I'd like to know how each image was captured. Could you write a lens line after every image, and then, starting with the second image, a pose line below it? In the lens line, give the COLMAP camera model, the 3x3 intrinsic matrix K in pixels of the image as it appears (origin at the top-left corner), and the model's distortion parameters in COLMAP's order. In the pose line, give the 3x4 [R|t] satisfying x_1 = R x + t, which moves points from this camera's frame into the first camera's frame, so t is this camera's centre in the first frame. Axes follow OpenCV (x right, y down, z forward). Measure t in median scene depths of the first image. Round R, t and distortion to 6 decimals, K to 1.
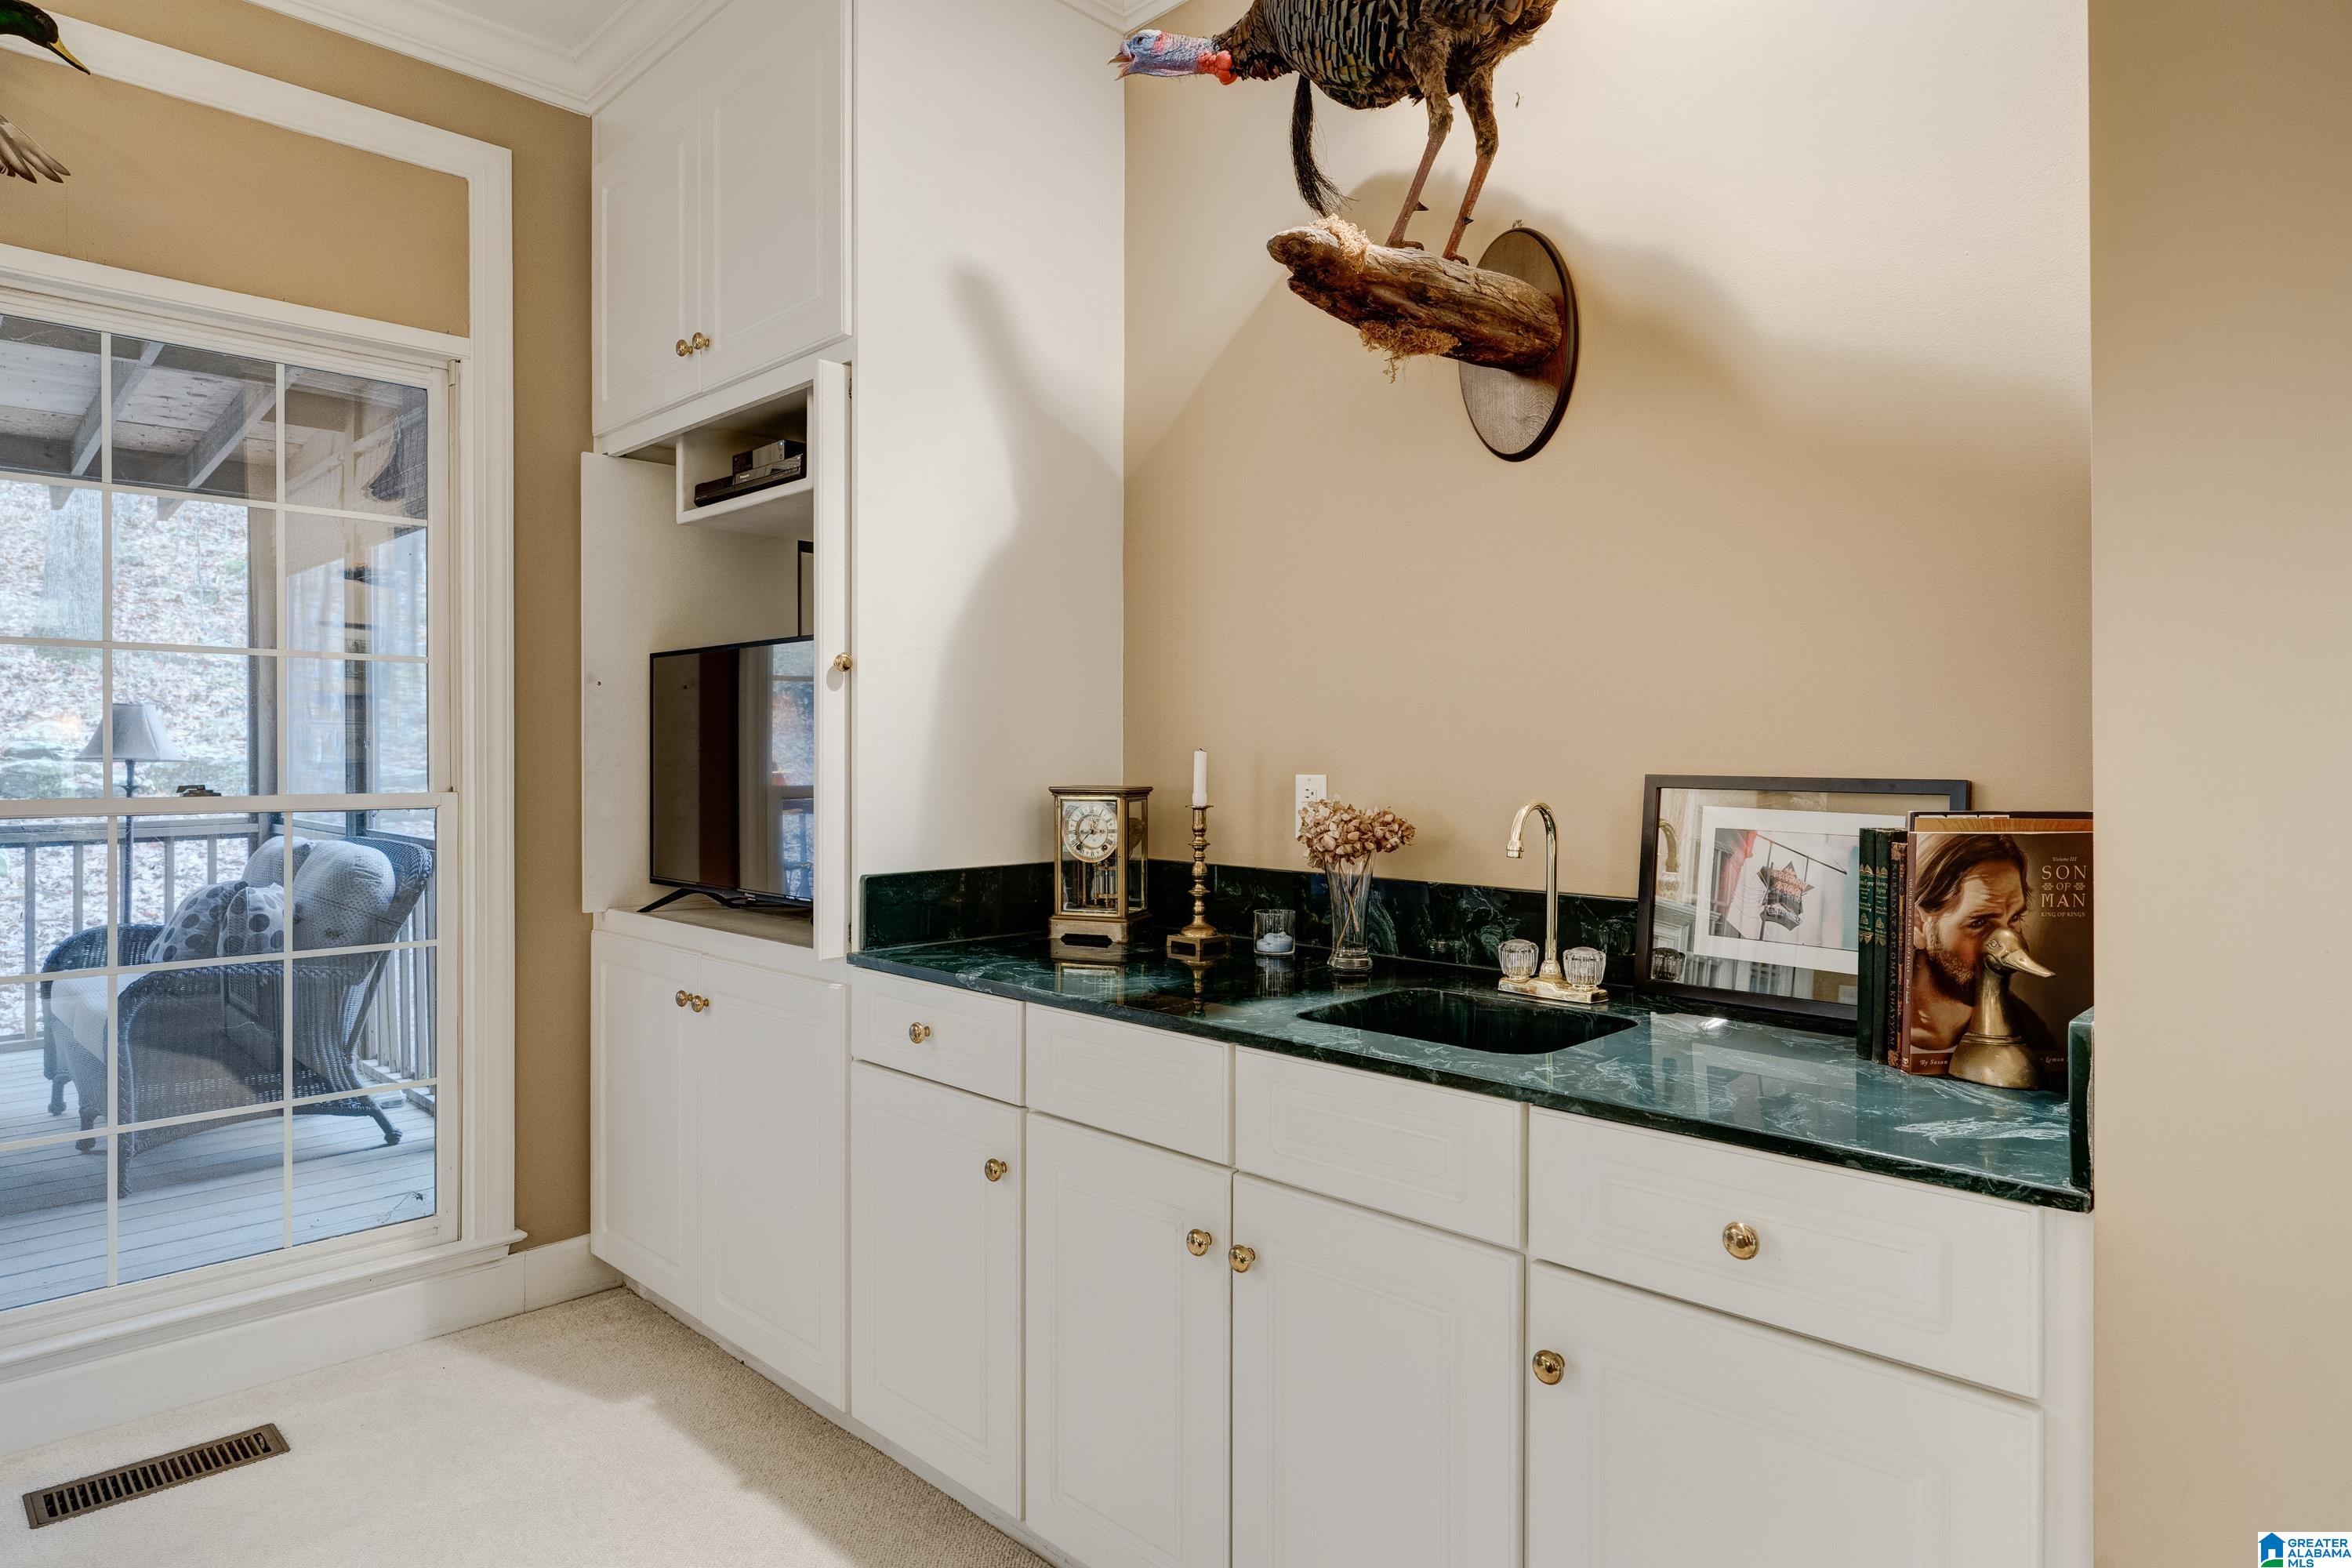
lens RADIAL K [[1331.7, 0, 1178.5], [0, 1331.7, 762.7], [0, 0, 1]] dist [-0.014794, 0.002139]
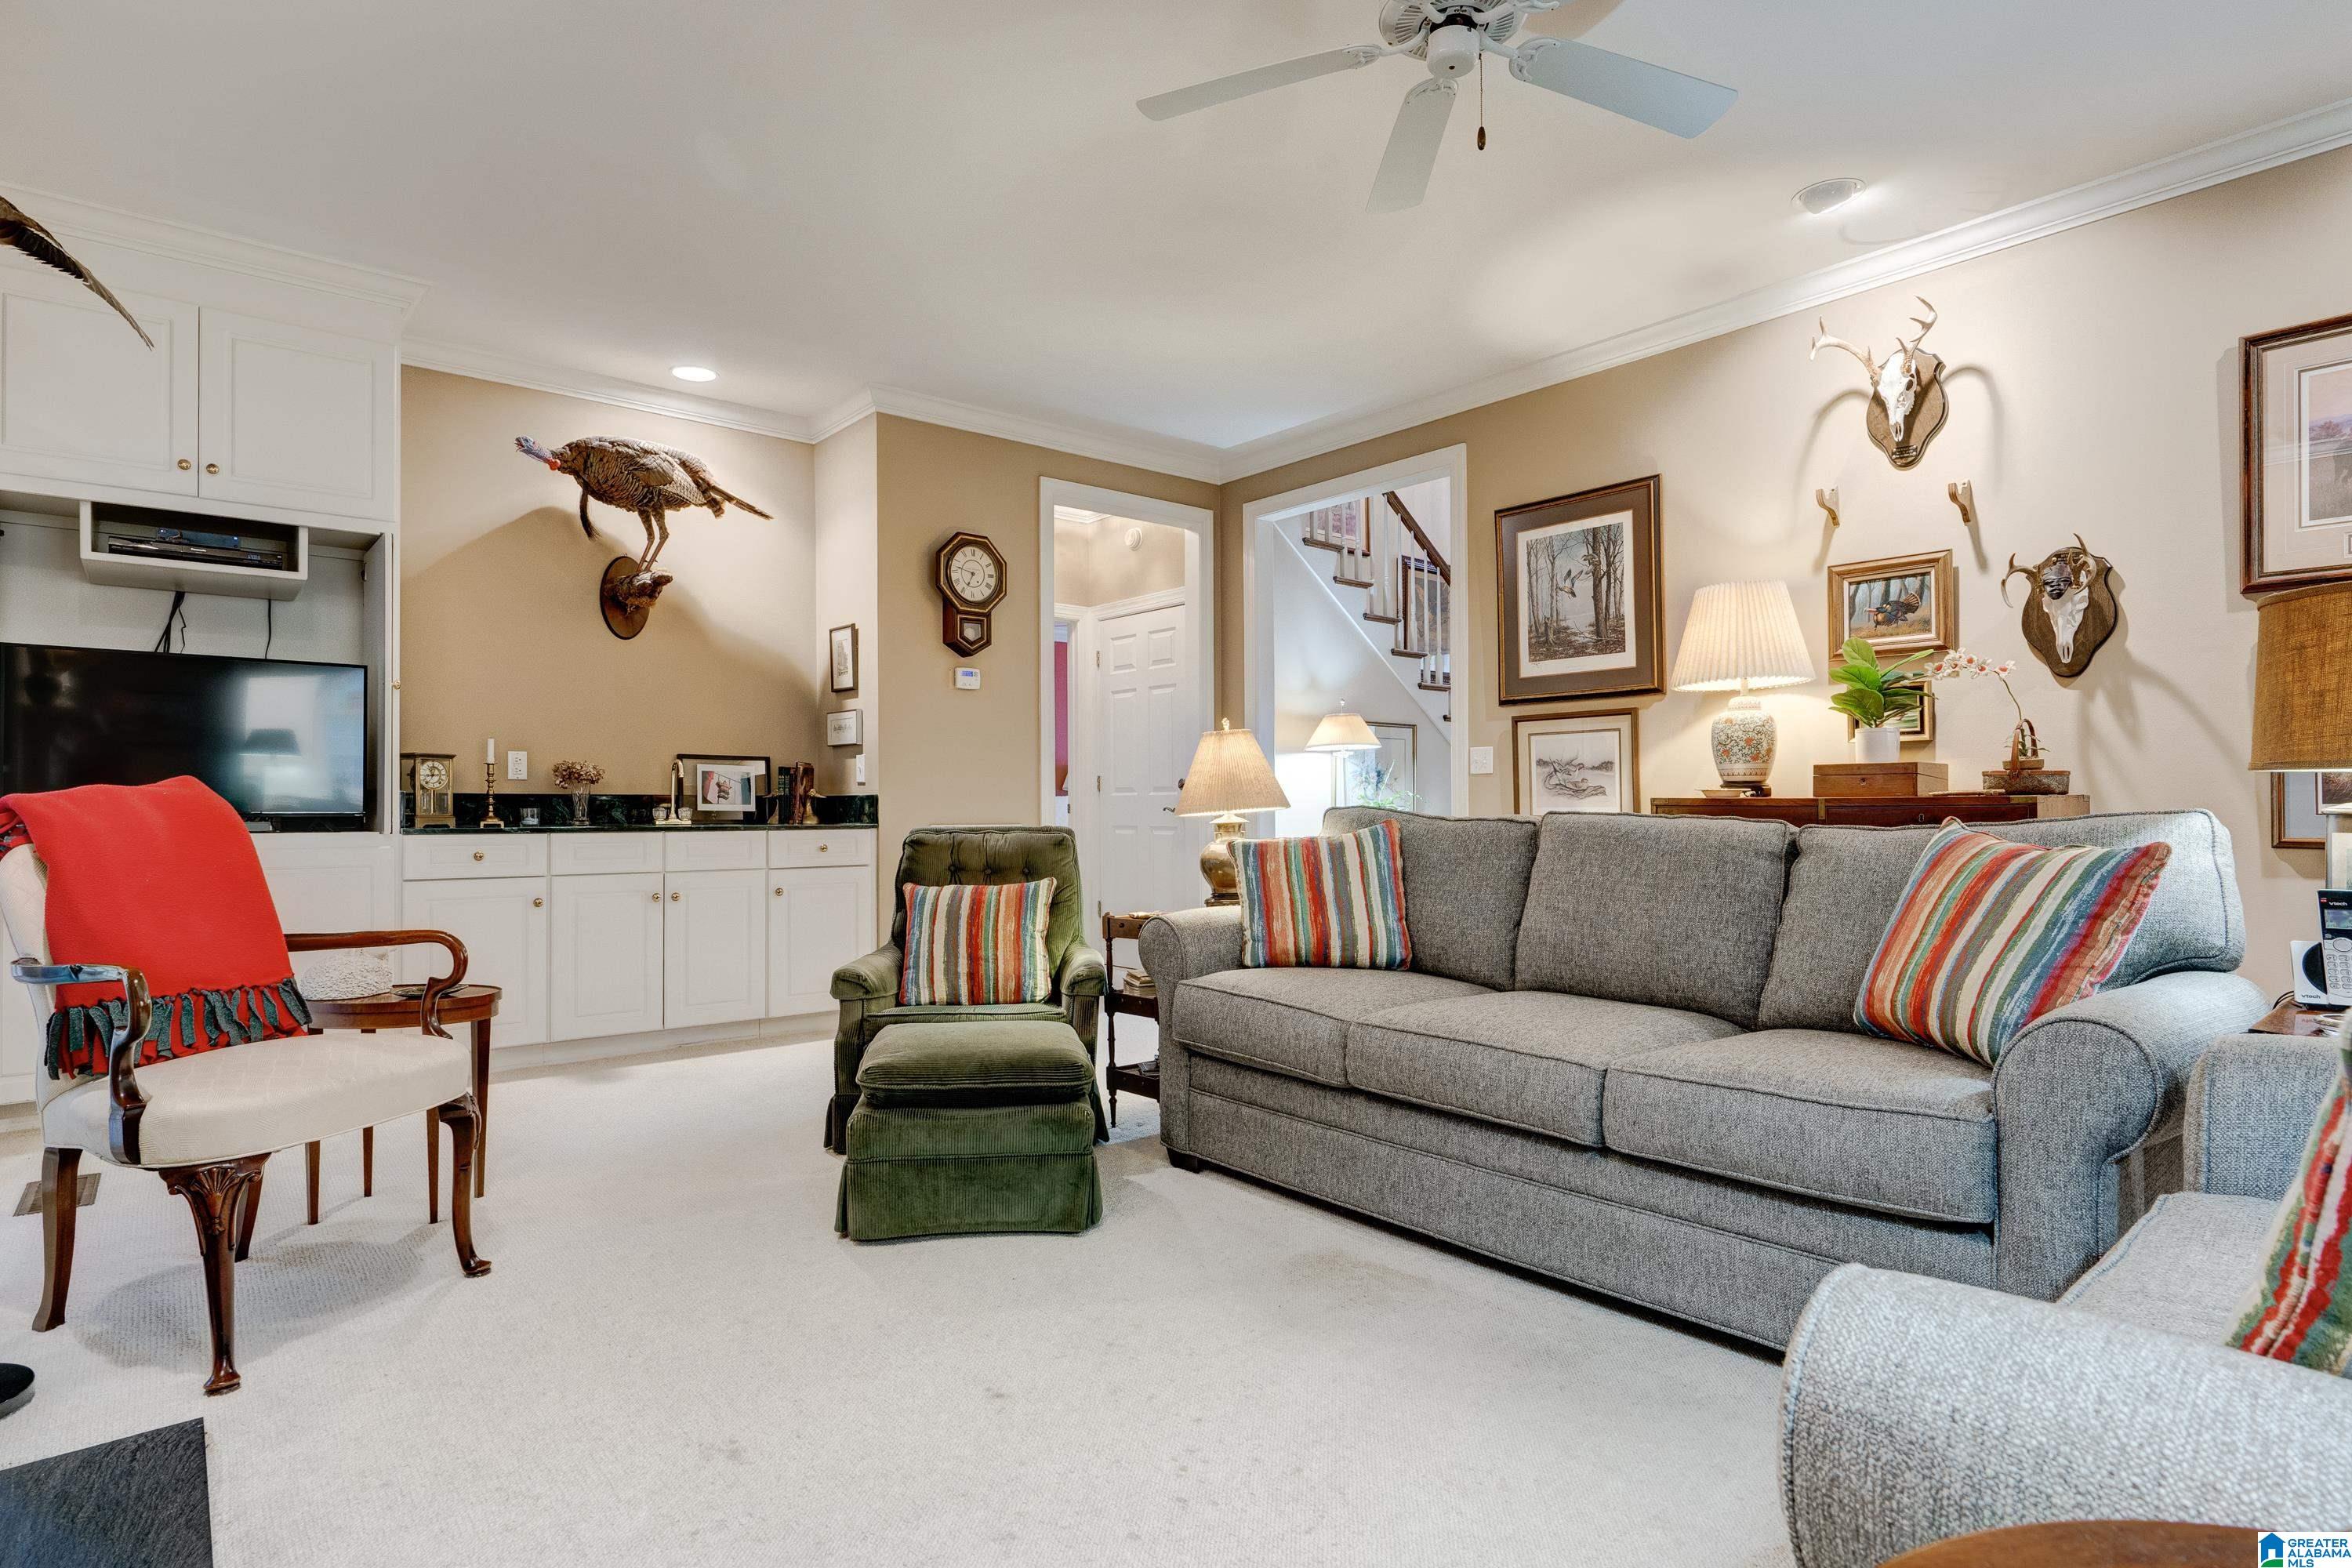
lens RADIAL K [[1219.8, 0, 1176.7], [0, 1219.8, 791.4], [0, 0, 1]] dist [-0.003752, -0.000600]
pose [[0.112217, 0.006290, 0.993664, -2.401885], [0.007186, 0.999949, -0.007141, 0.129752], [-0.993658, 0.007942, 0.112166, -0.468905]]
